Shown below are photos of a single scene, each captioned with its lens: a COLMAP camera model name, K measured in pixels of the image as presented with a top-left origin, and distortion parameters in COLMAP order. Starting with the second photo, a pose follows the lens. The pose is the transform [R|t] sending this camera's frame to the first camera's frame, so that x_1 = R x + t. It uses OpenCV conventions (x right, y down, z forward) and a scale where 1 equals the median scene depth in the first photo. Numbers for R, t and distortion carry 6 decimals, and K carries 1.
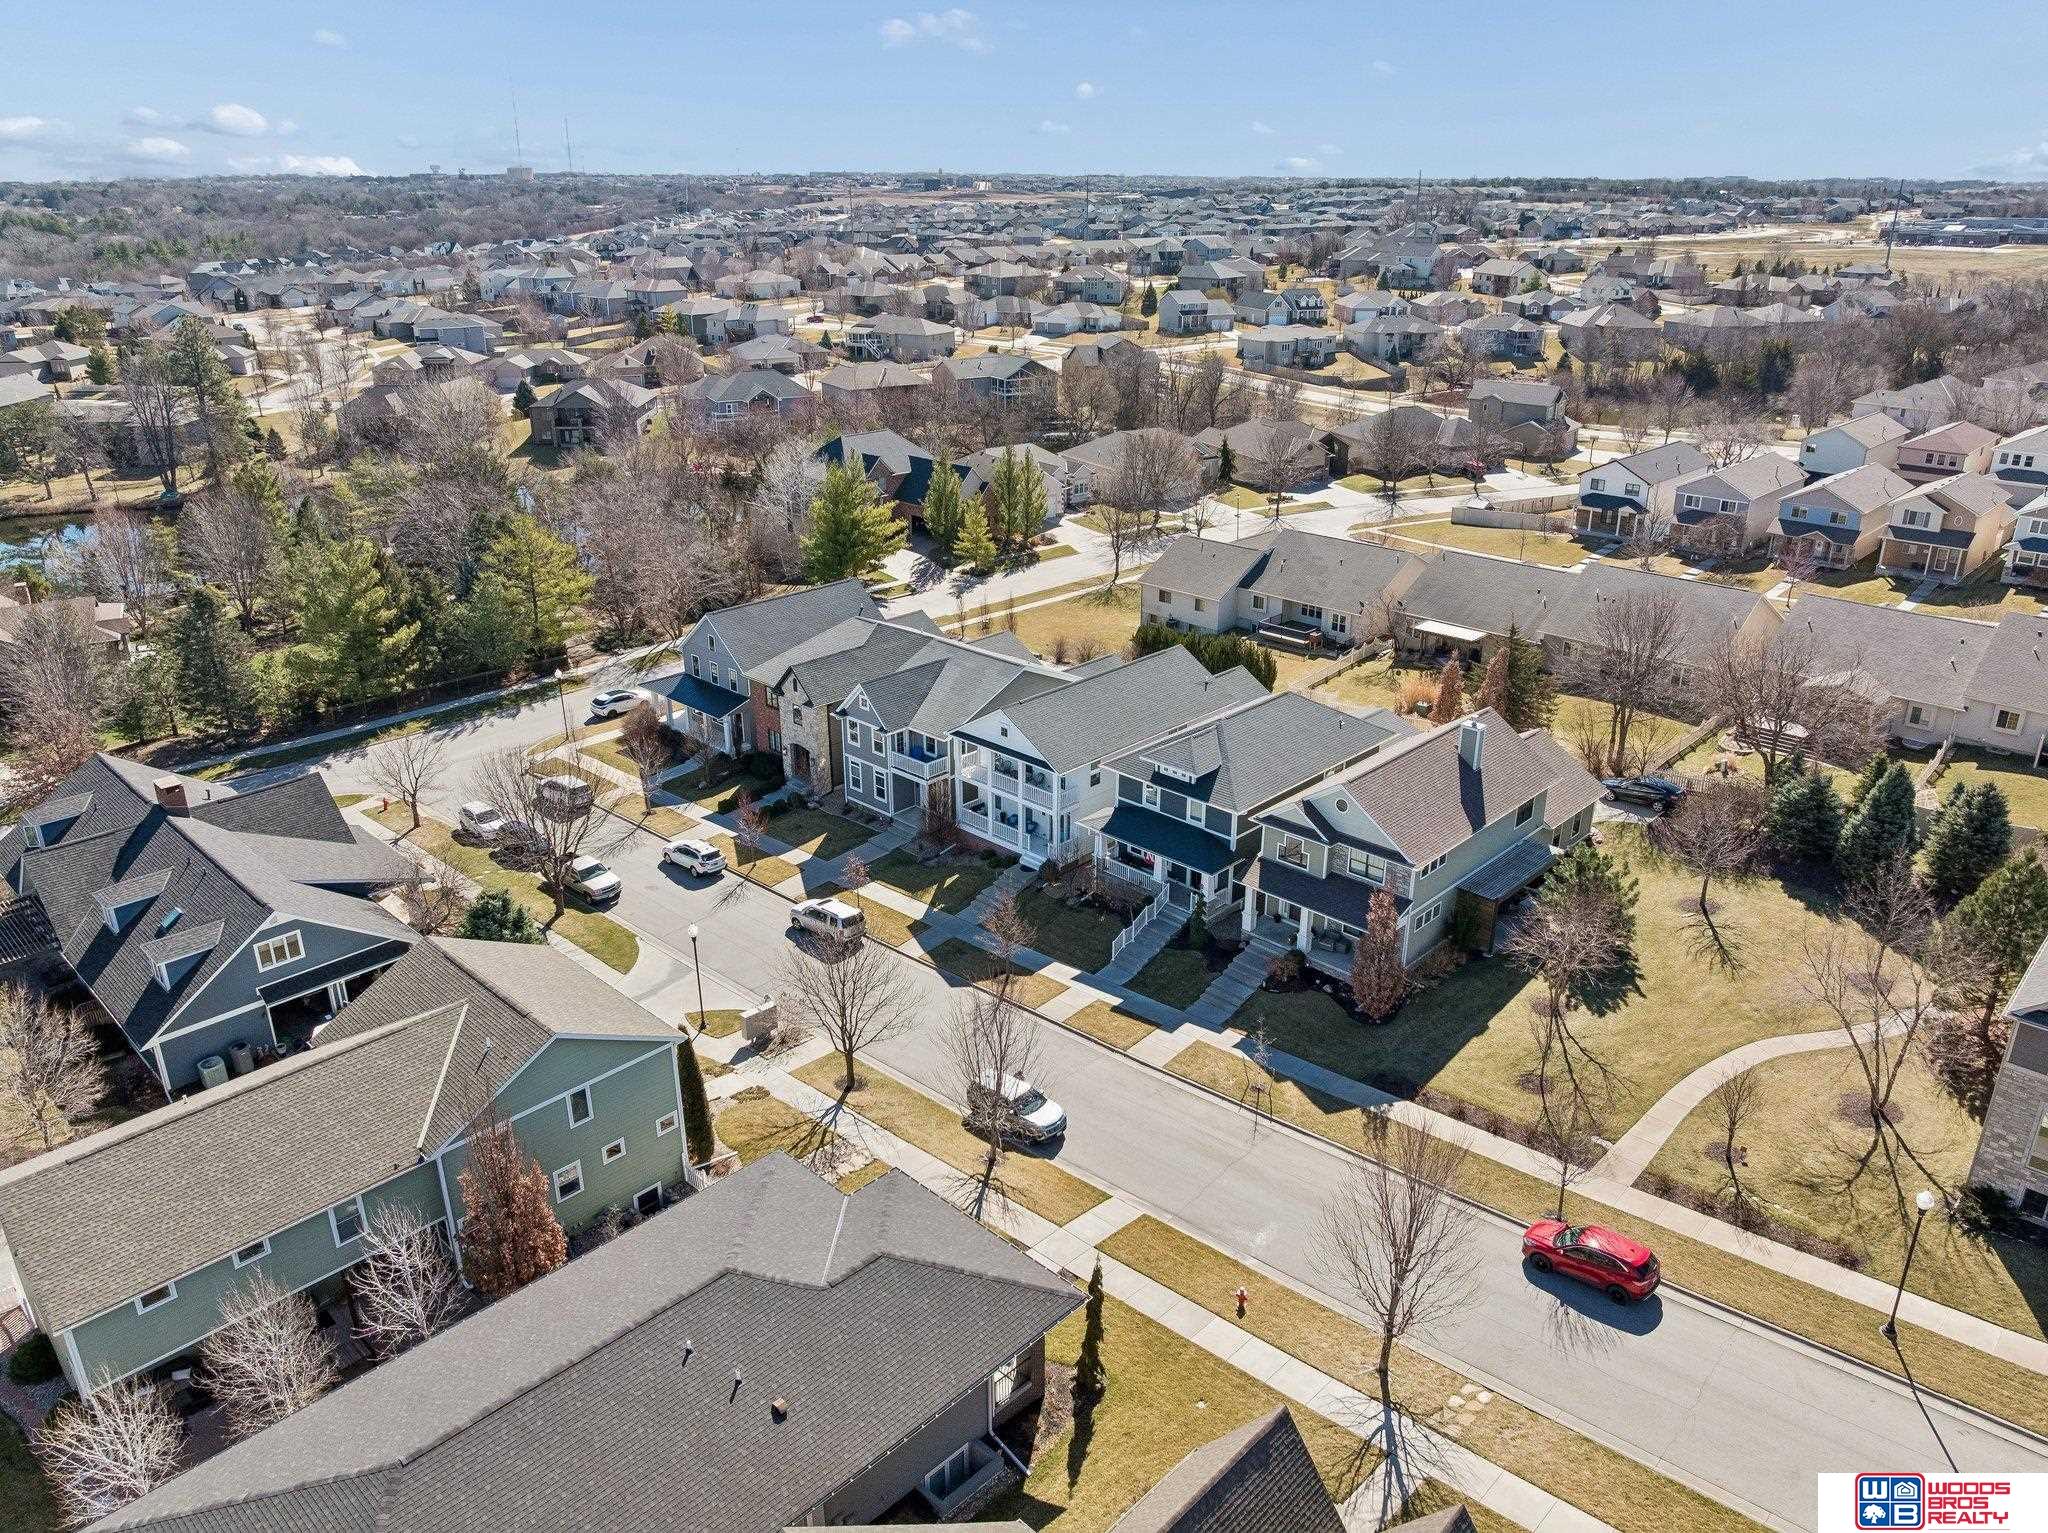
lens RADIAL K [[1452.1, 0, 1024.0], [0, 1452.1, 766.5], [0, 0, 1]] dist [-0.050710, 0.006809]
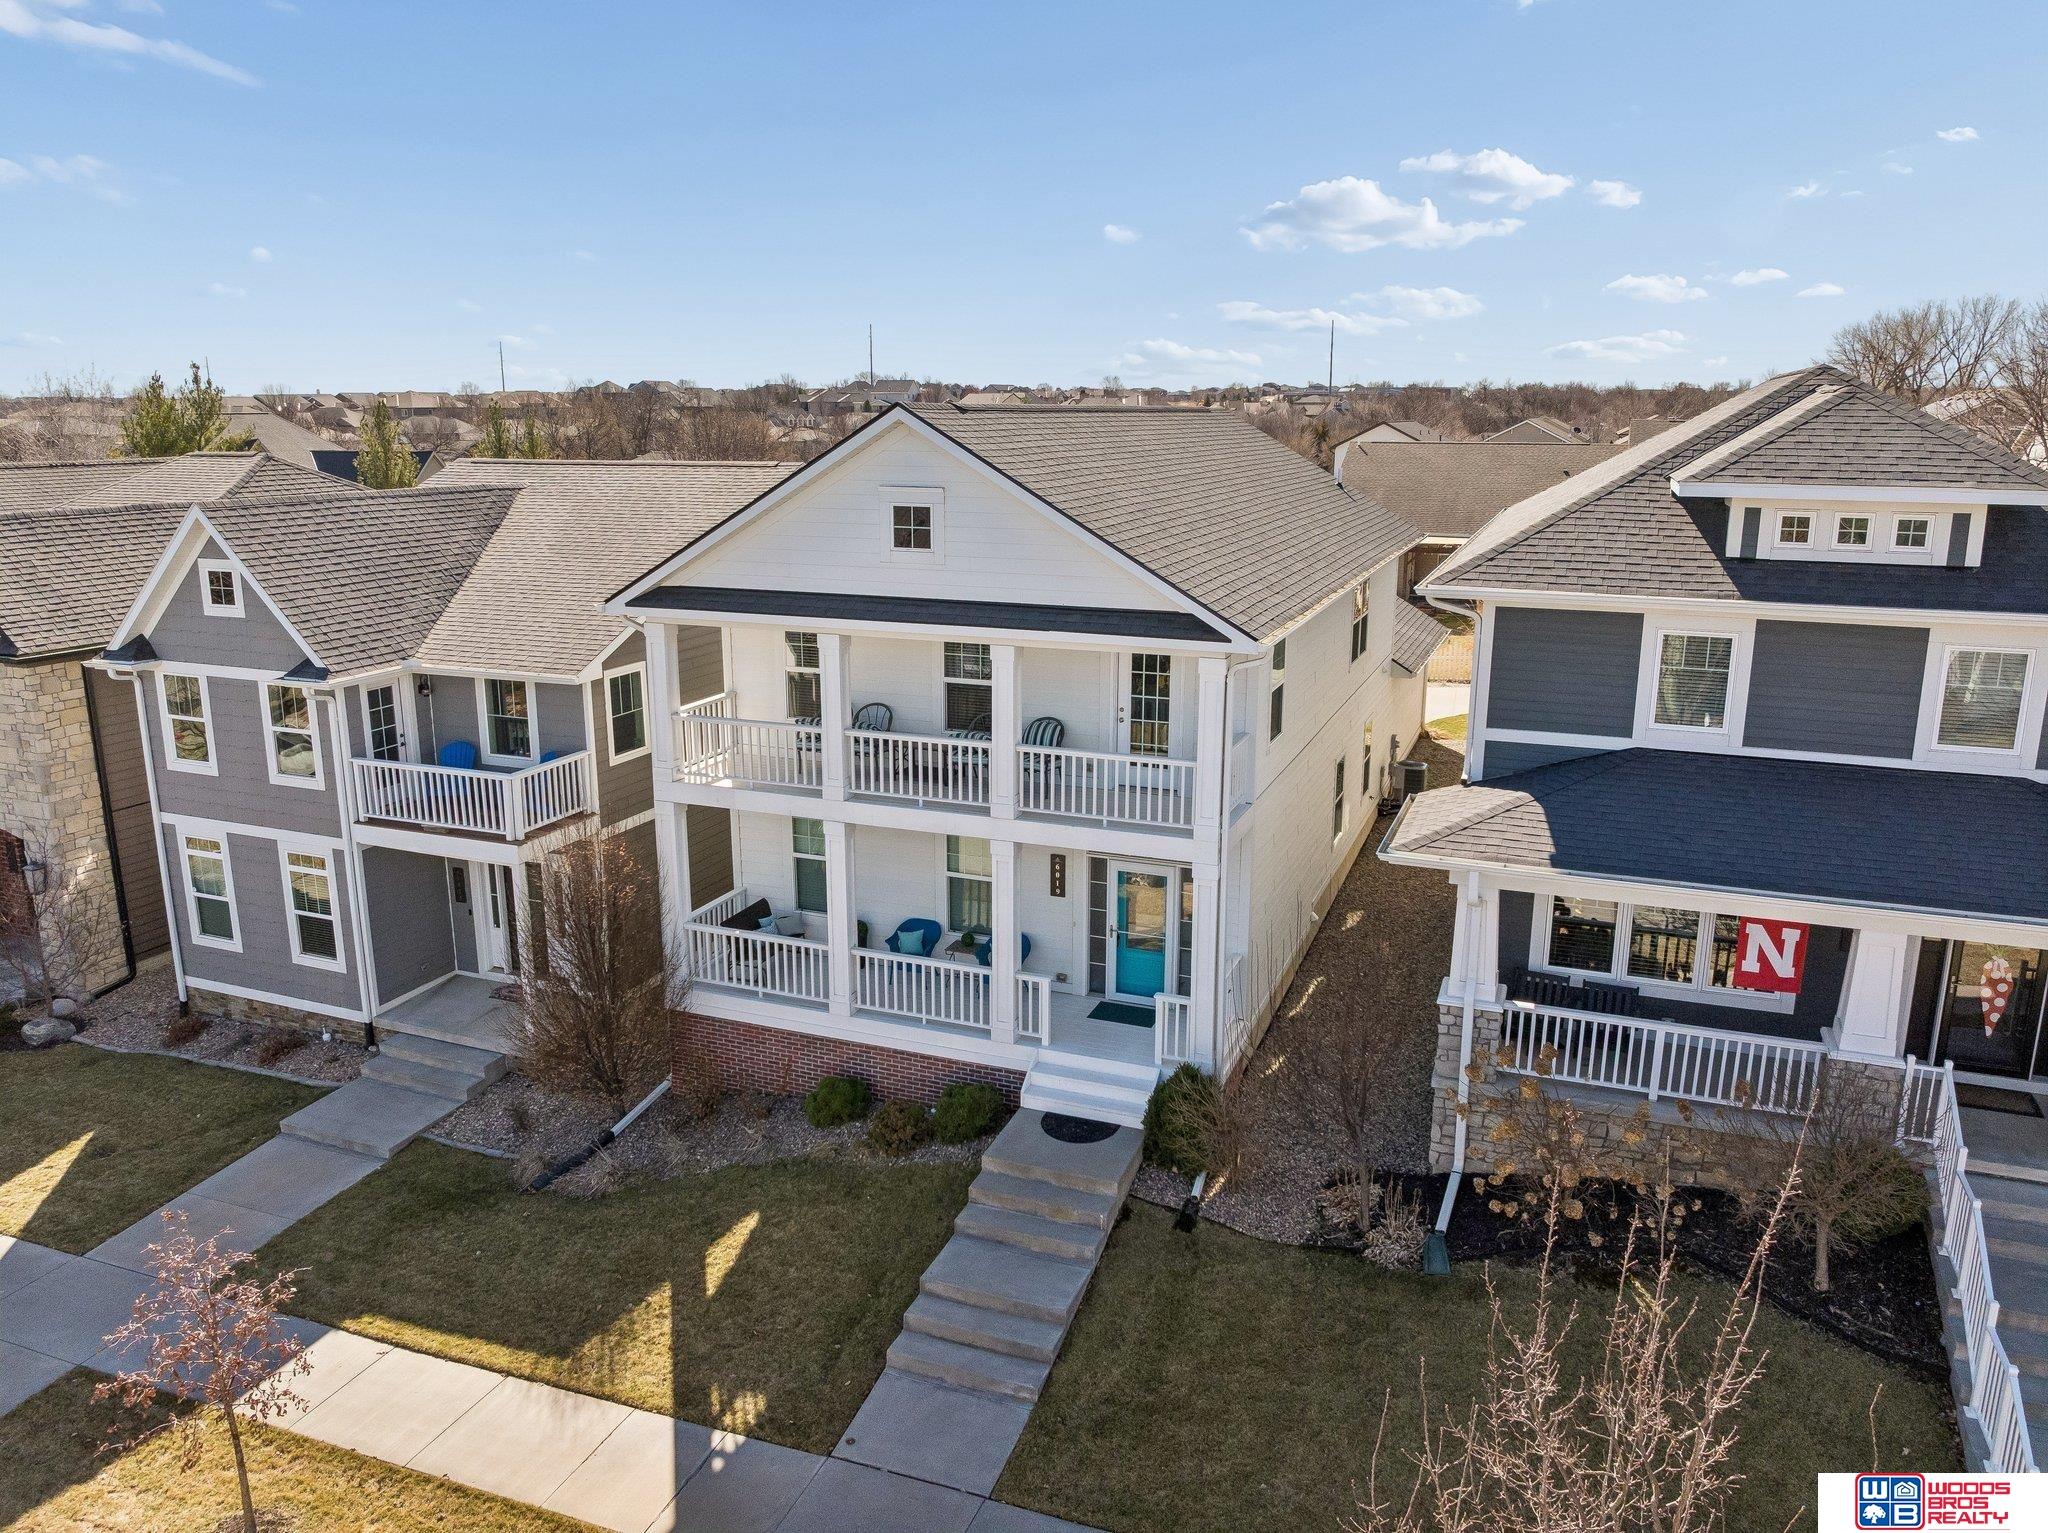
lens RADIAL K [[1452.1, 0, 1024.0], [0, 1452.1, 766.5], [0, 0, 1]] dist [-0.050710, 0.006809]
pose [[0.923954, -0.087645, 0.372327, -0.079442], [0.141698, 0.982568, -0.120340, 0.039752], [-0.355290, 0.163947, 0.920267, 0.758091]]
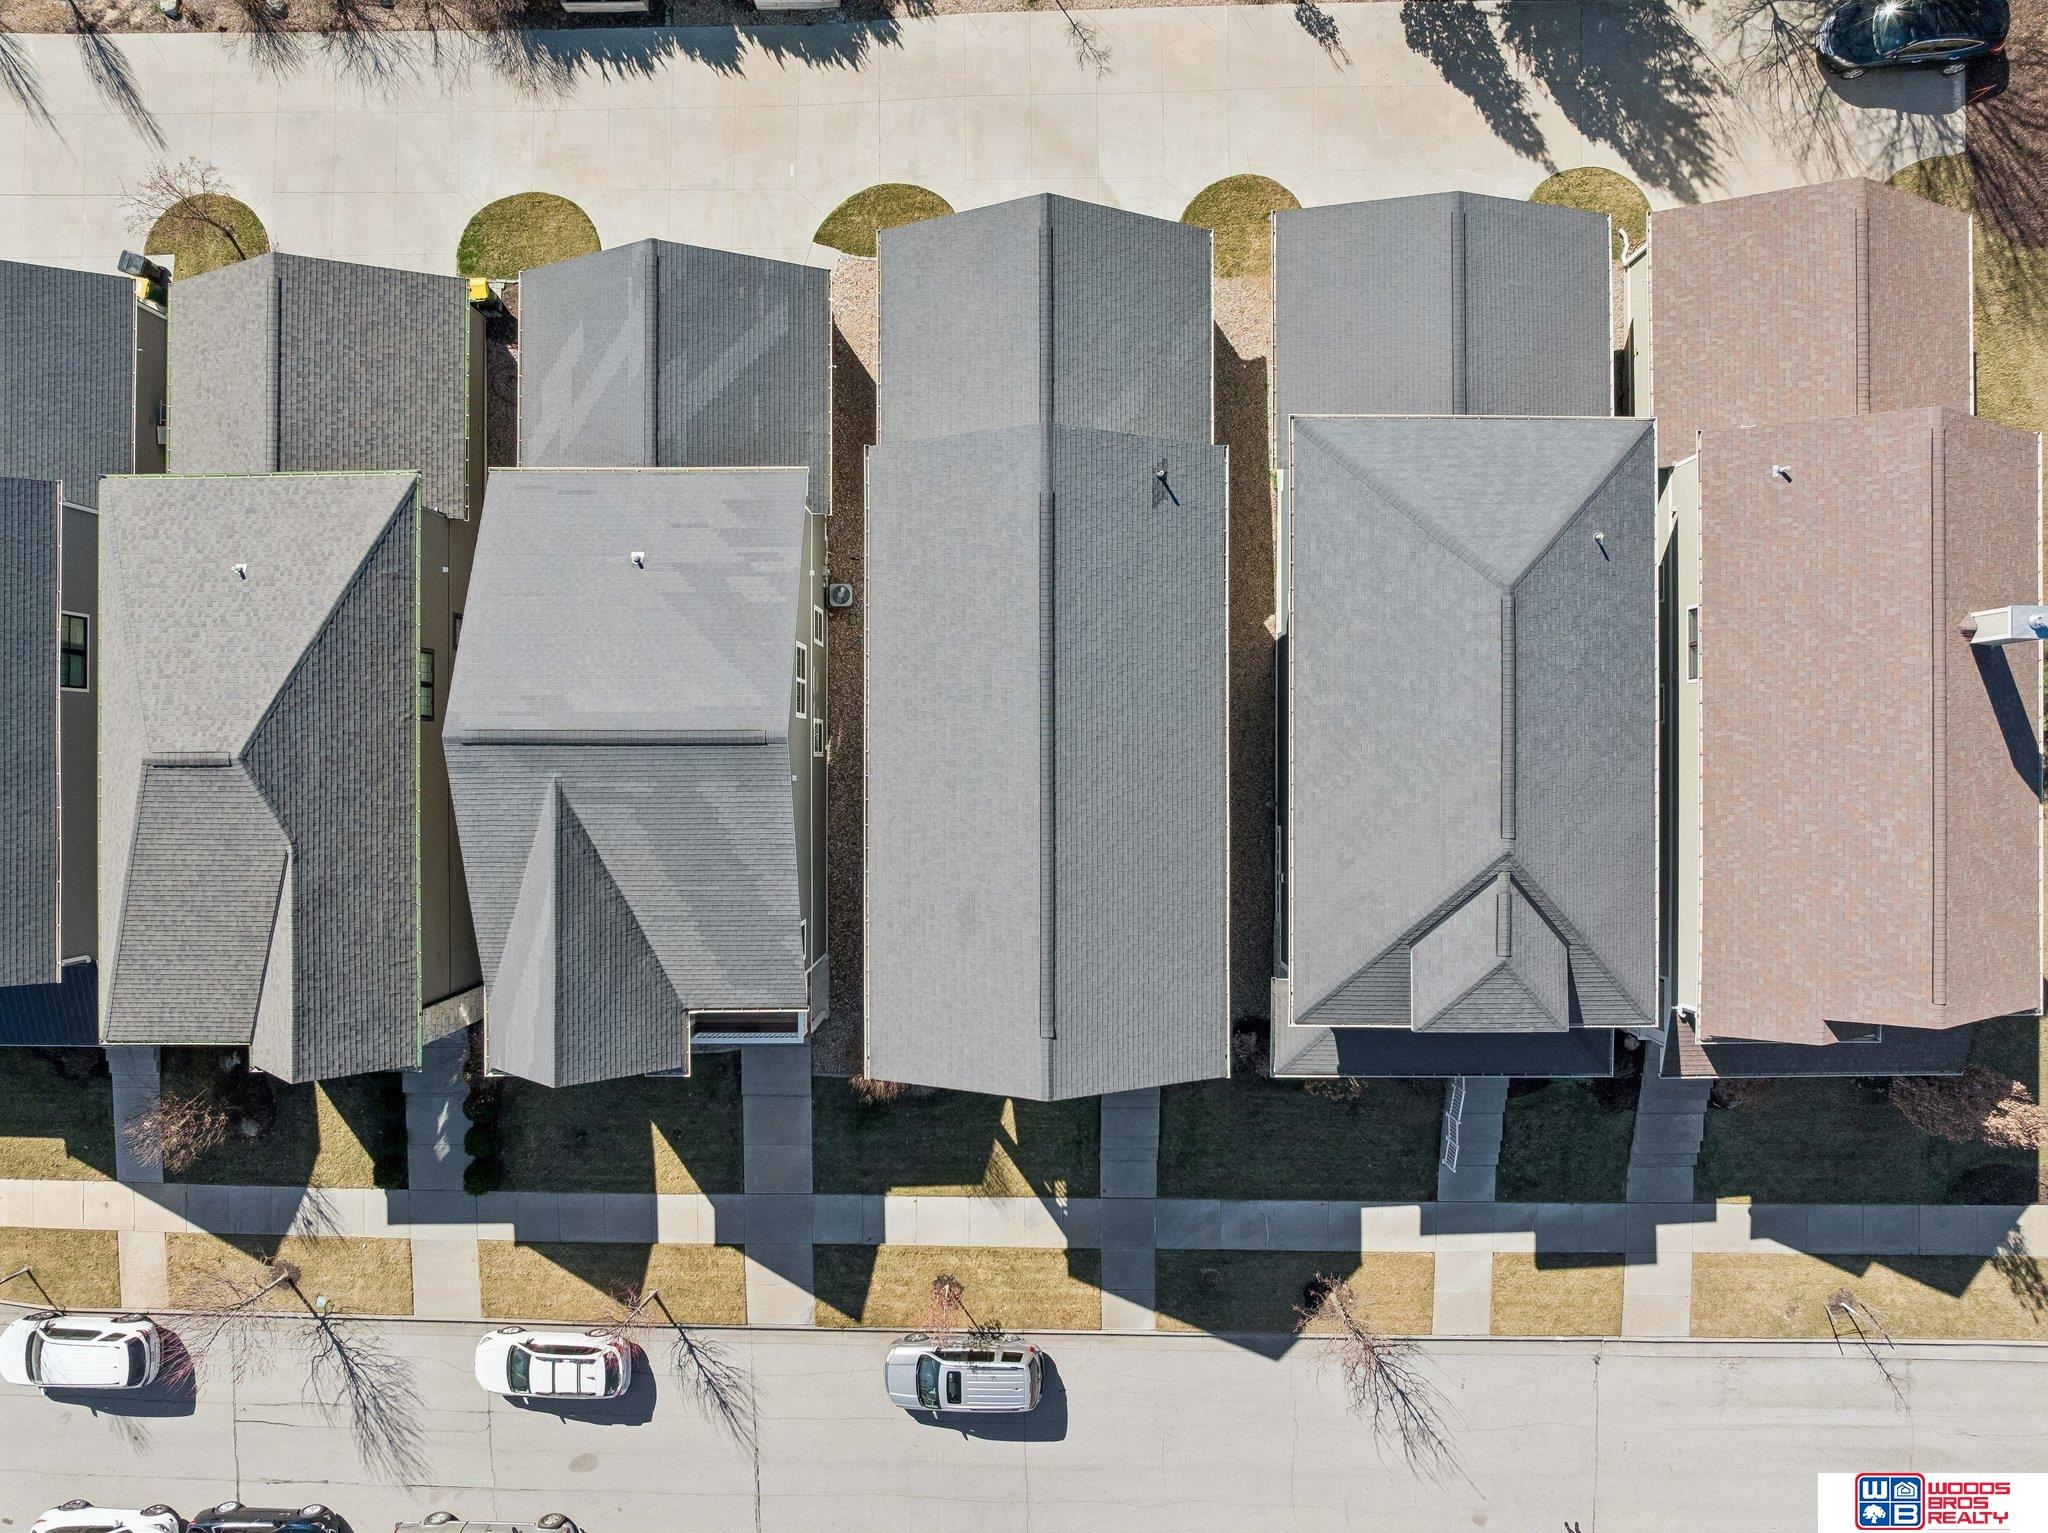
lens RADIAL K [[1452.1, 0, 1024.0], [0, 1452.1, 766.5], [0, 0, 1]] dist [-0.050710, 0.006809]
pose [[0.725165, -0.688190, -0.023025, 0.051208], [0.266121, 0.249265, 0.931153, -0.425538], [-0.635071, -0.681367, 0.363900, 0.864405]]
